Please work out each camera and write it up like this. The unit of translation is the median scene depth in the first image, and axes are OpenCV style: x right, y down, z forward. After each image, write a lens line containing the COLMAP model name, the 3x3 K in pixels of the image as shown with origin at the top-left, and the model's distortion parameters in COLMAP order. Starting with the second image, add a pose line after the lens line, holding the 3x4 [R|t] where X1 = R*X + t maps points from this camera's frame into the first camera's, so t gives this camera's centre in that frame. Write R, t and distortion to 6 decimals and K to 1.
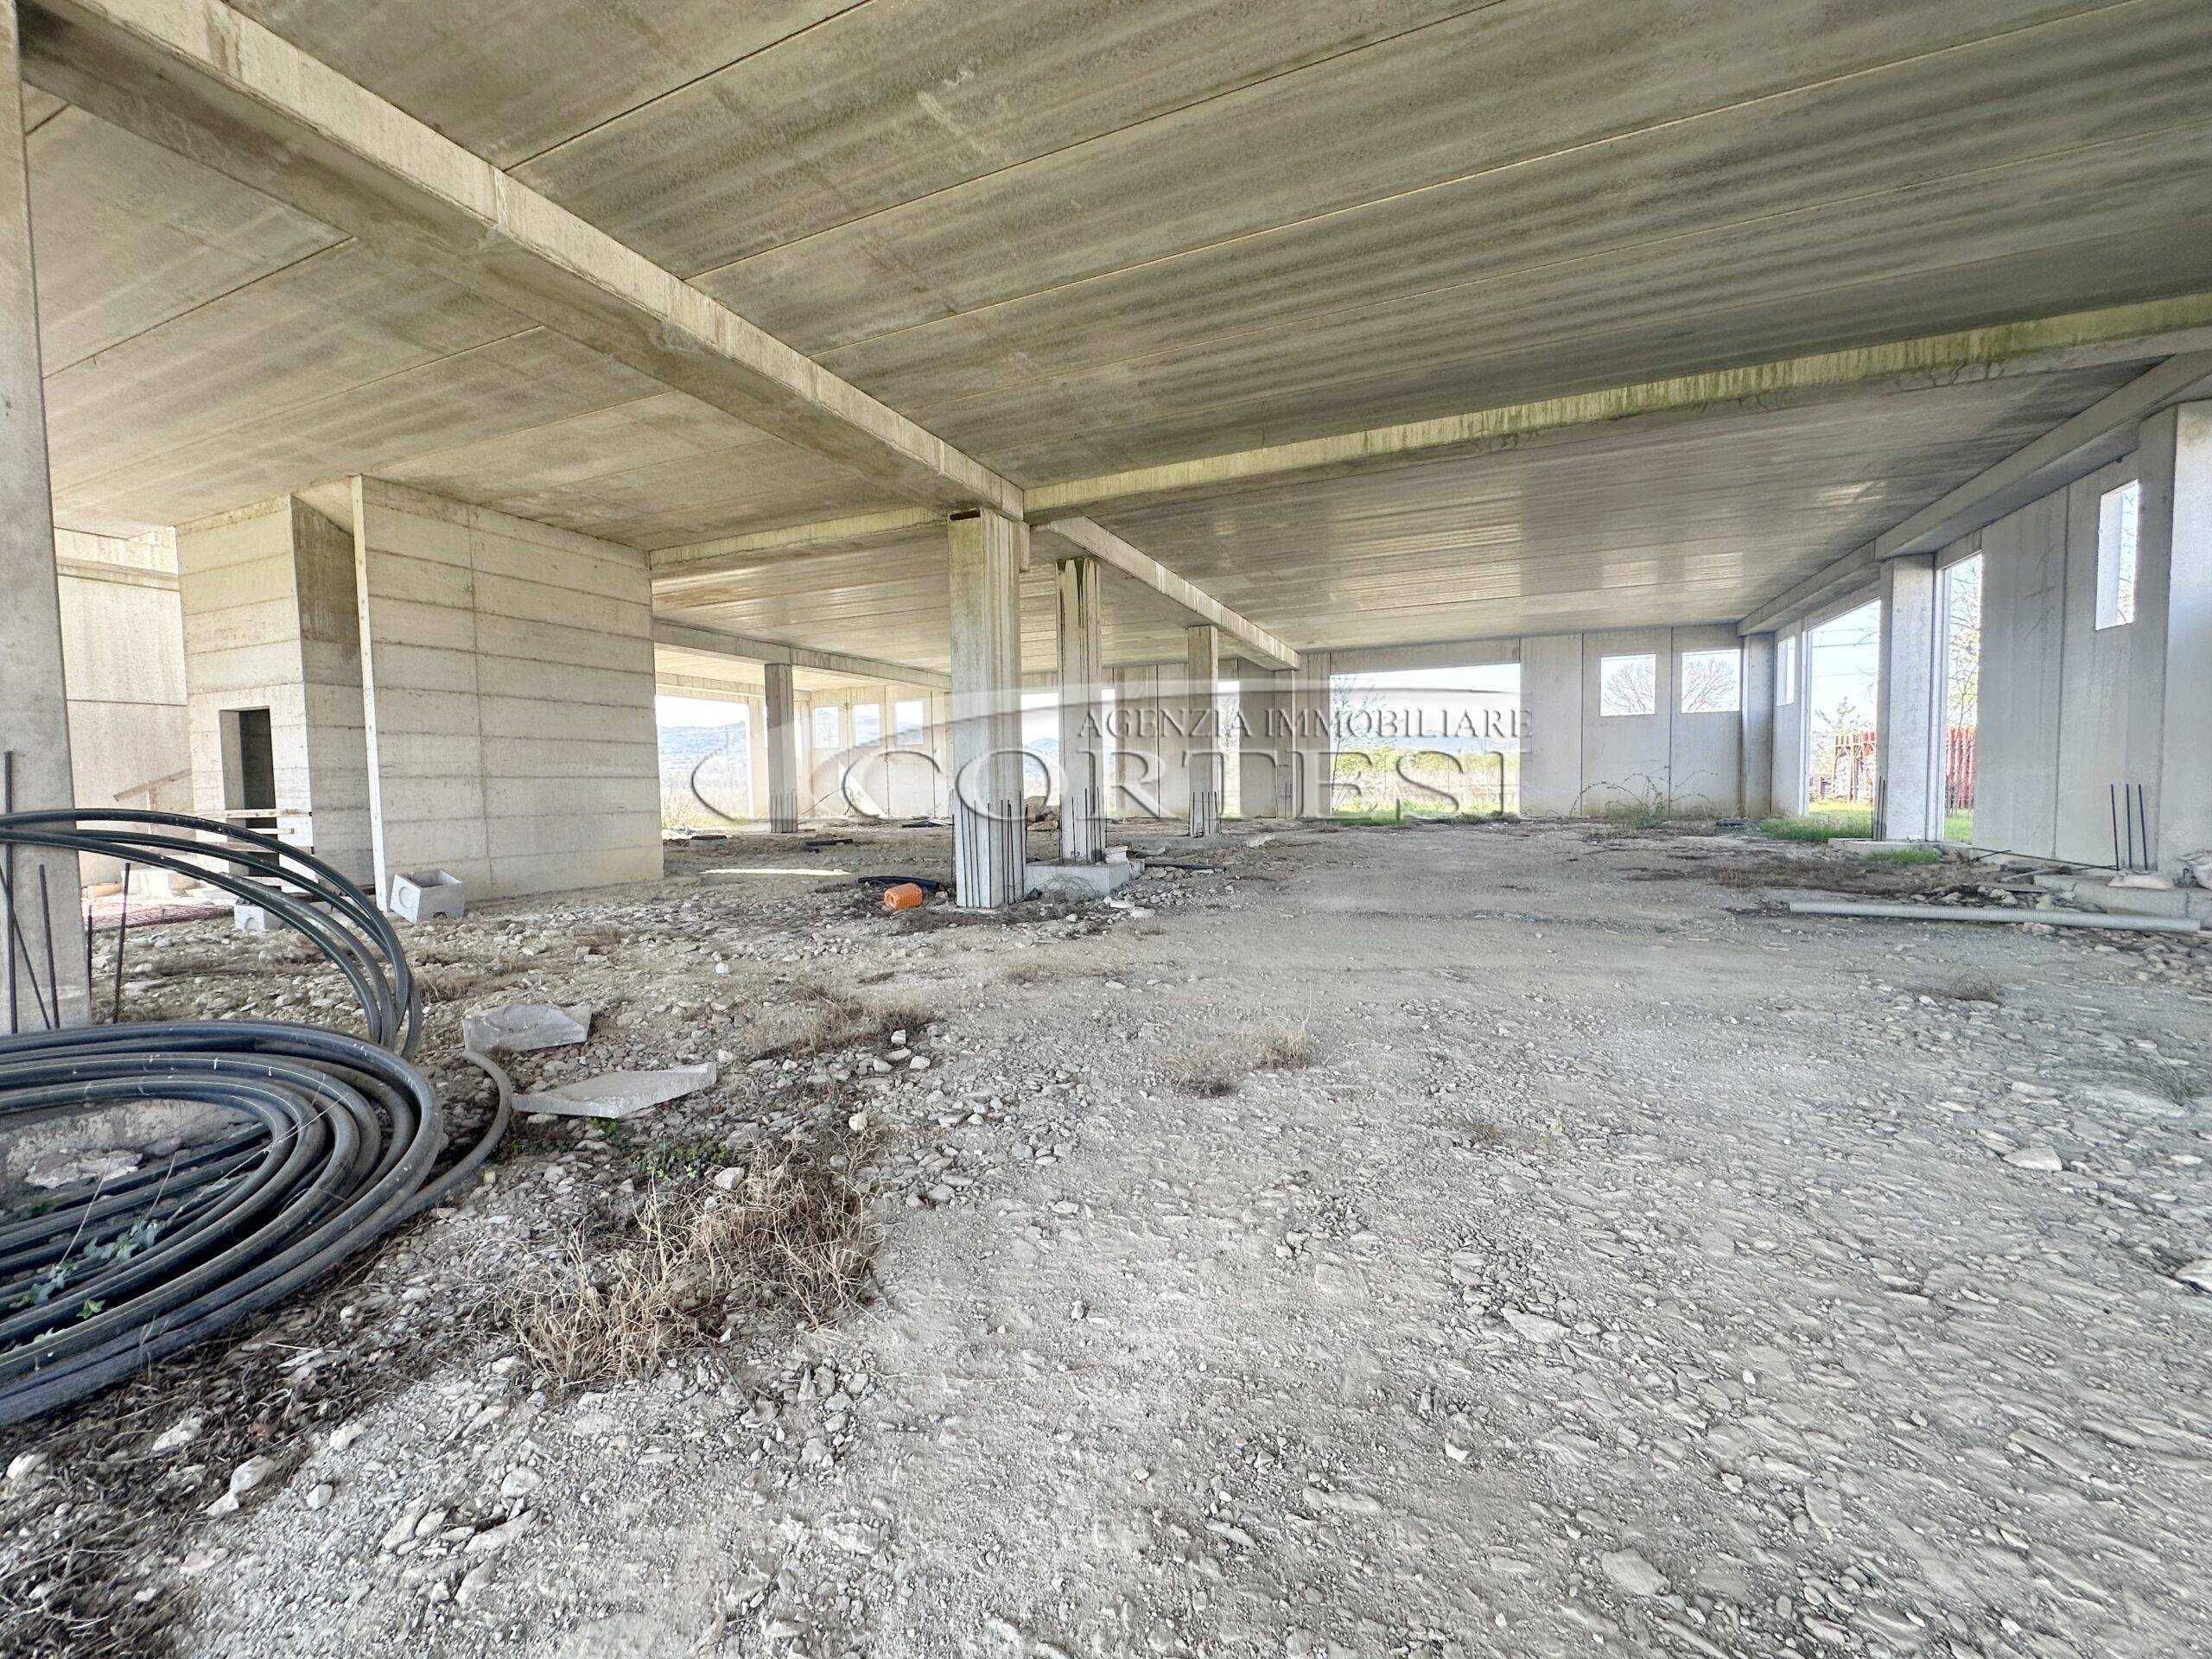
lens RADIAL K [[879.7, 0, 1106.3], [0, 879.7, 825.3], [0, 0, 1]] dist [-0.001771, 0.000210]
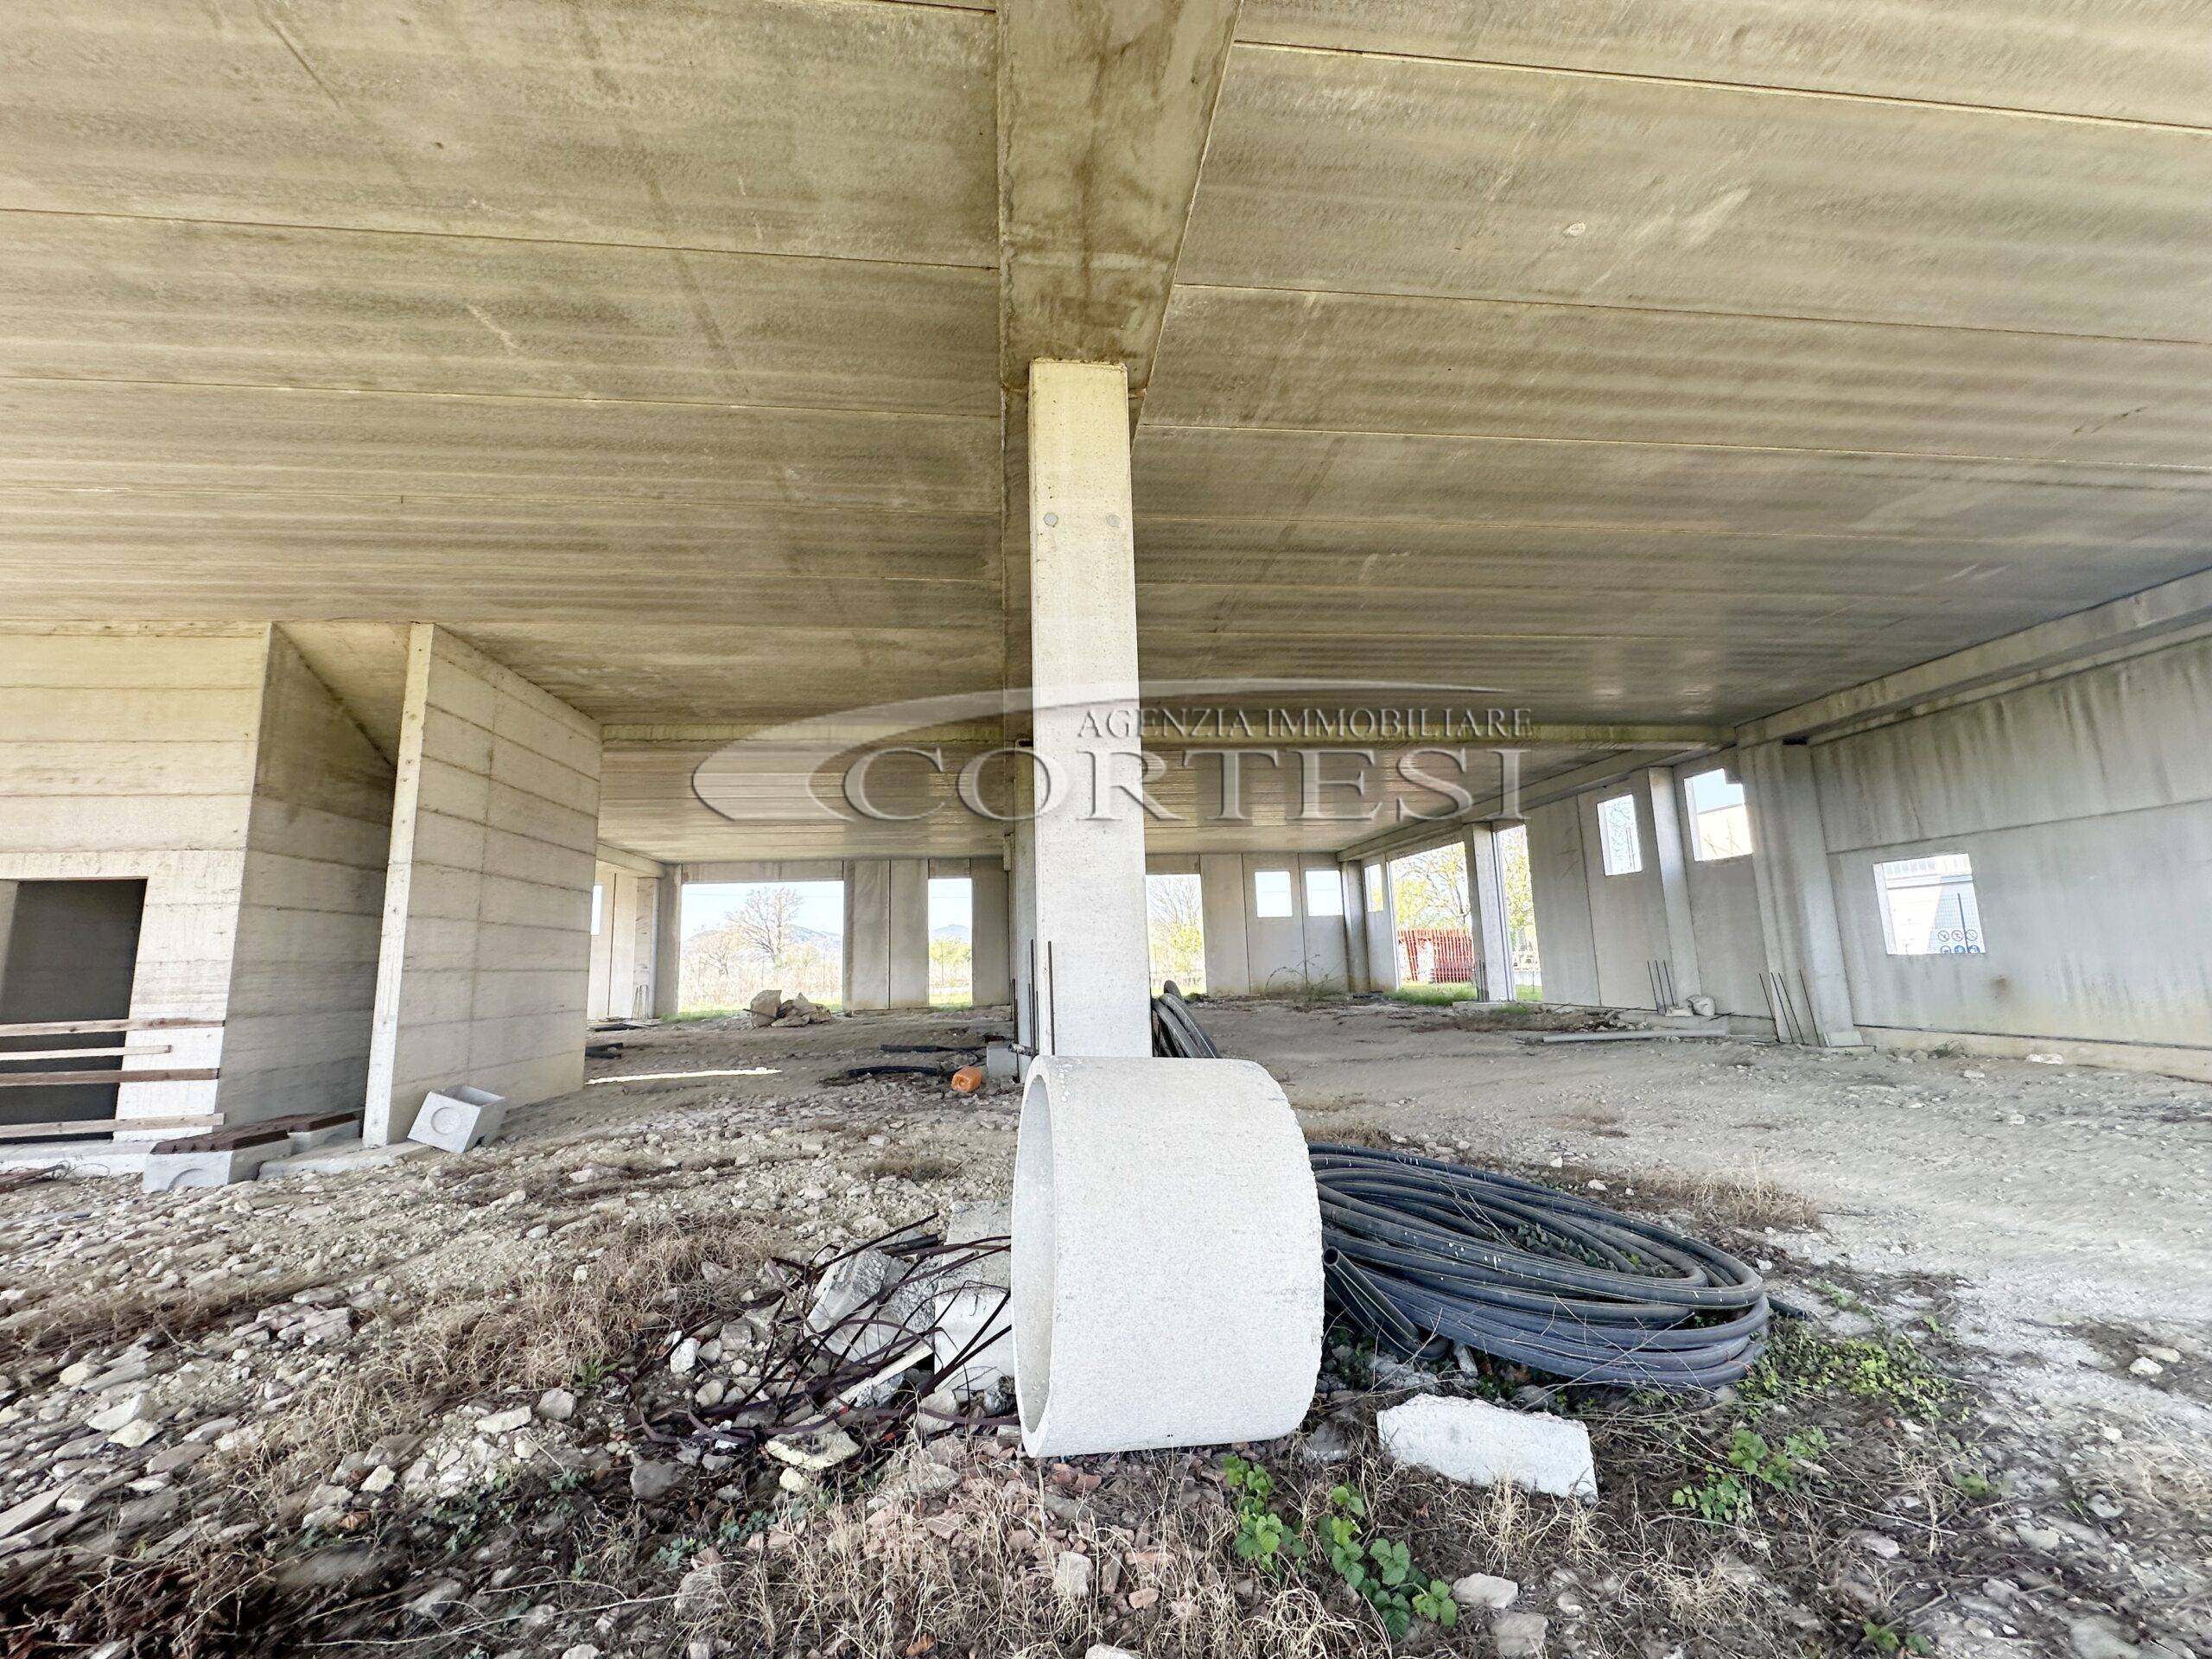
lens RADIAL K [[879.7, 0, 1104.6], [0, 879.7, 830.1], [0, 0, 1]] dist [-0.001771, 0.000210]
pose [[0.866315, 0.065535, 0.495180, -1.148205], [0.040906, 0.978717, -0.201095, 0.012982], [-0.497820, 0.194468, 0.845197, -0.062320]]
